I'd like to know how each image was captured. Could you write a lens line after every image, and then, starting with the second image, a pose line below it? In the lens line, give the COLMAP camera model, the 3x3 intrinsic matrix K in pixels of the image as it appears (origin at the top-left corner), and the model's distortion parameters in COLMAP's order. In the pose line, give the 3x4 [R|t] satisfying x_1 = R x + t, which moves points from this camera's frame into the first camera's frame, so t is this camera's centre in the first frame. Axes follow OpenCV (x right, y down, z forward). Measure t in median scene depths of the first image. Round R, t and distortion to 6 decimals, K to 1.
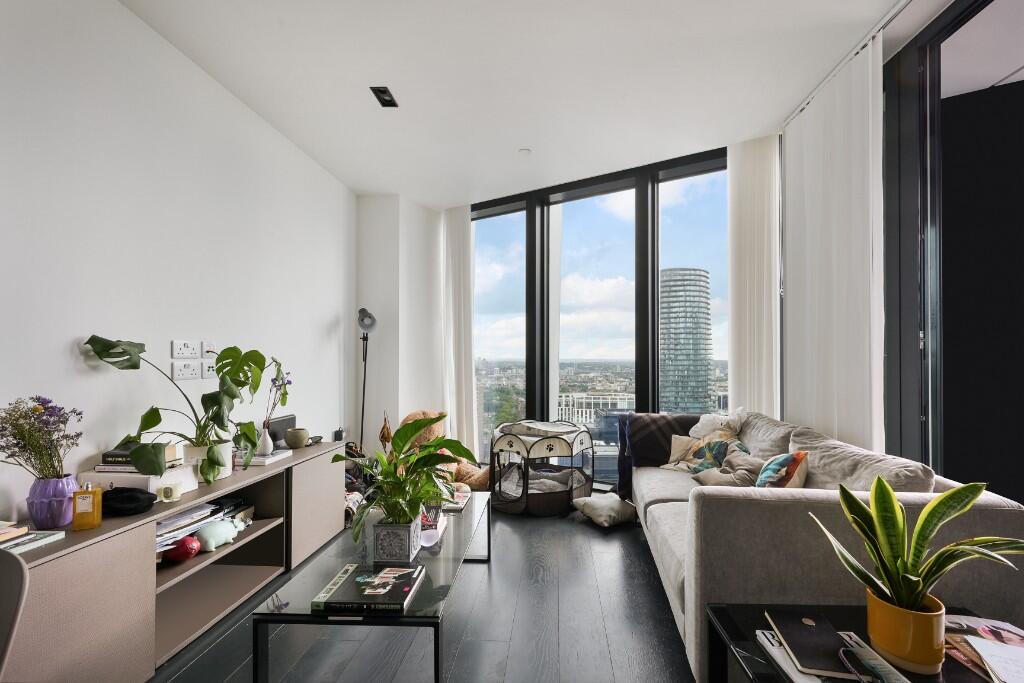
lens RADIAL K [[402.6, 0, 522.7], [0, 402.6, 356.9], [0, 0, 1]] dist [-0.000168, -0.000021]
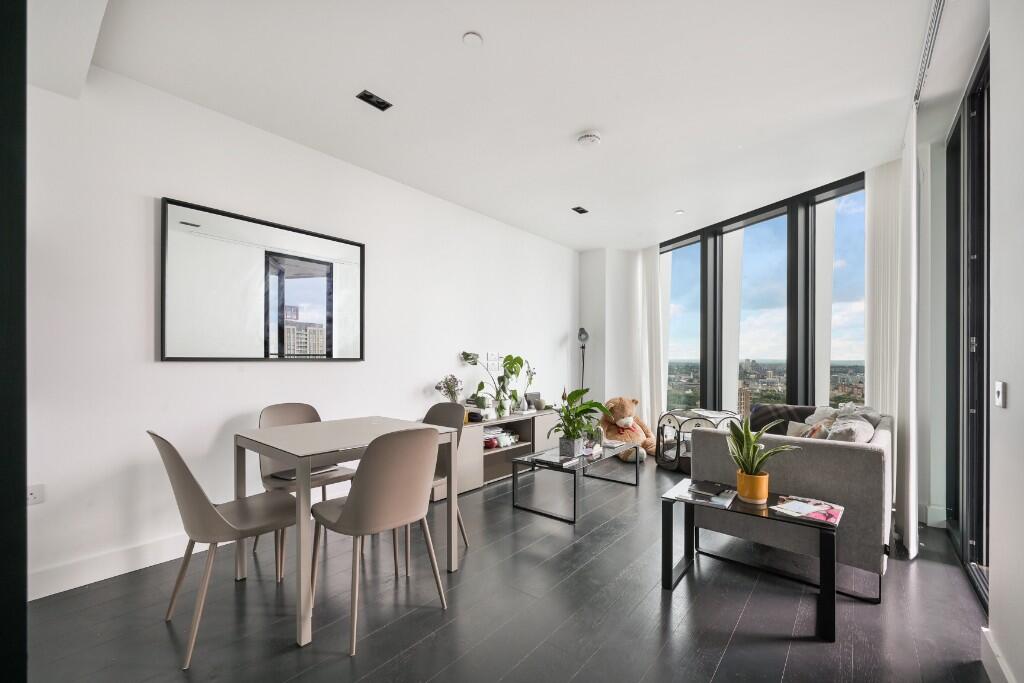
lens RADIAL K [[402.6, 0, 522.7], [0, 402.6, 356.9], [0, 0, 1]] dist [-0.000168, -0.000021]
pose [[0.813149, -0.005979, -0.582025, 0.532964], [0.003197, 0.999978, -0.005806, -0.003227], [0.582047, 0.002861, 0.813150, -0.637772]]
